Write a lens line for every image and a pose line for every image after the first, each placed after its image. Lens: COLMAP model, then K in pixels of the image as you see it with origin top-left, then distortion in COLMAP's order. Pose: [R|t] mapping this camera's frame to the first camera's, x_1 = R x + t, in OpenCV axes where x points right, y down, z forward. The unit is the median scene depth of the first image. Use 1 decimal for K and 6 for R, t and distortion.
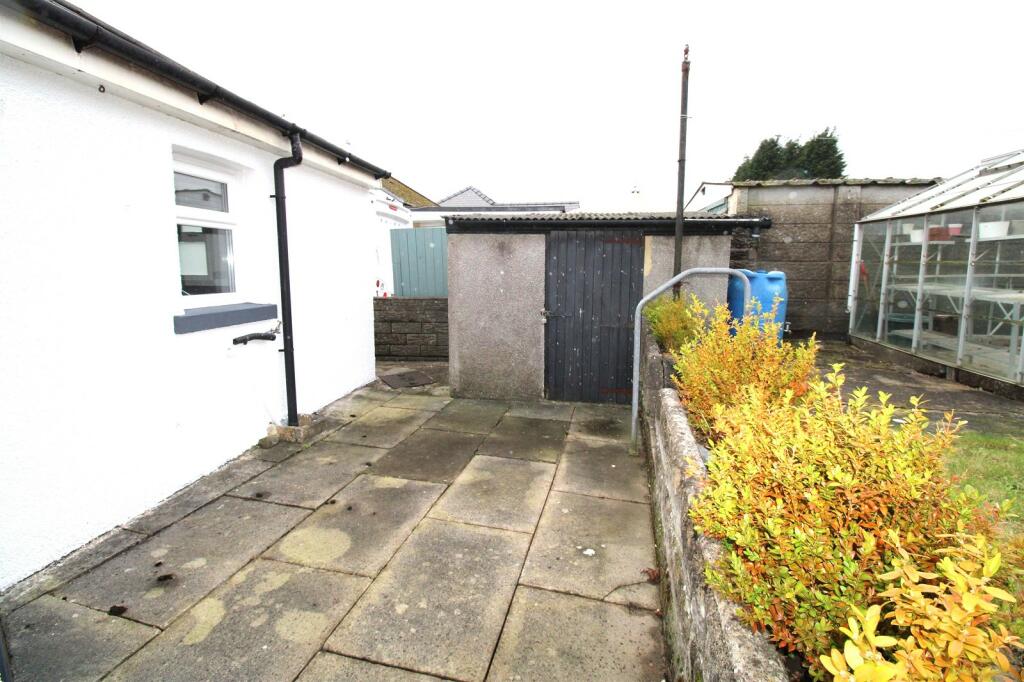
lens RADIAL K [[491.9, 0, 517.1], [0, 491.9, 341.7], [0, 0, 1]] dist [-0.022594, -0.000275]
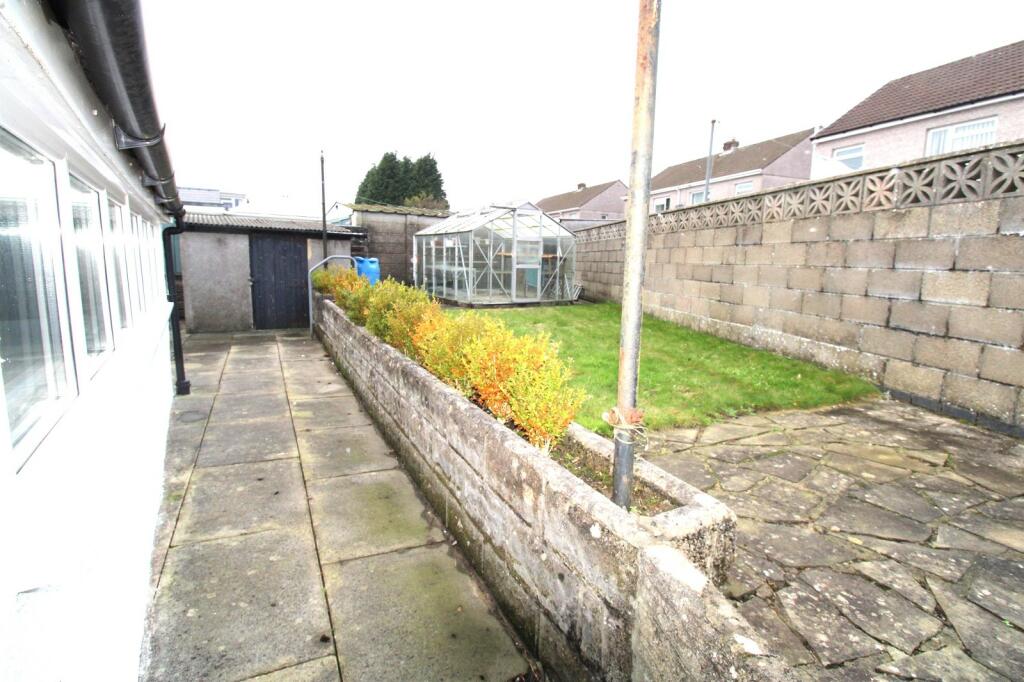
lens RADIAL K [[491.9, 0, 516.0], [0, 491.9, 339.3], [0, 0, 1]] dist [-0.022594, -0.000275]
pose [[0.773456, -0.079823, 0.628804, -0.328342], [0.066962, 0.996777, 0.044169, 0.142463], [-0.630303, 0.007943, 0.776309, -0.960846]]
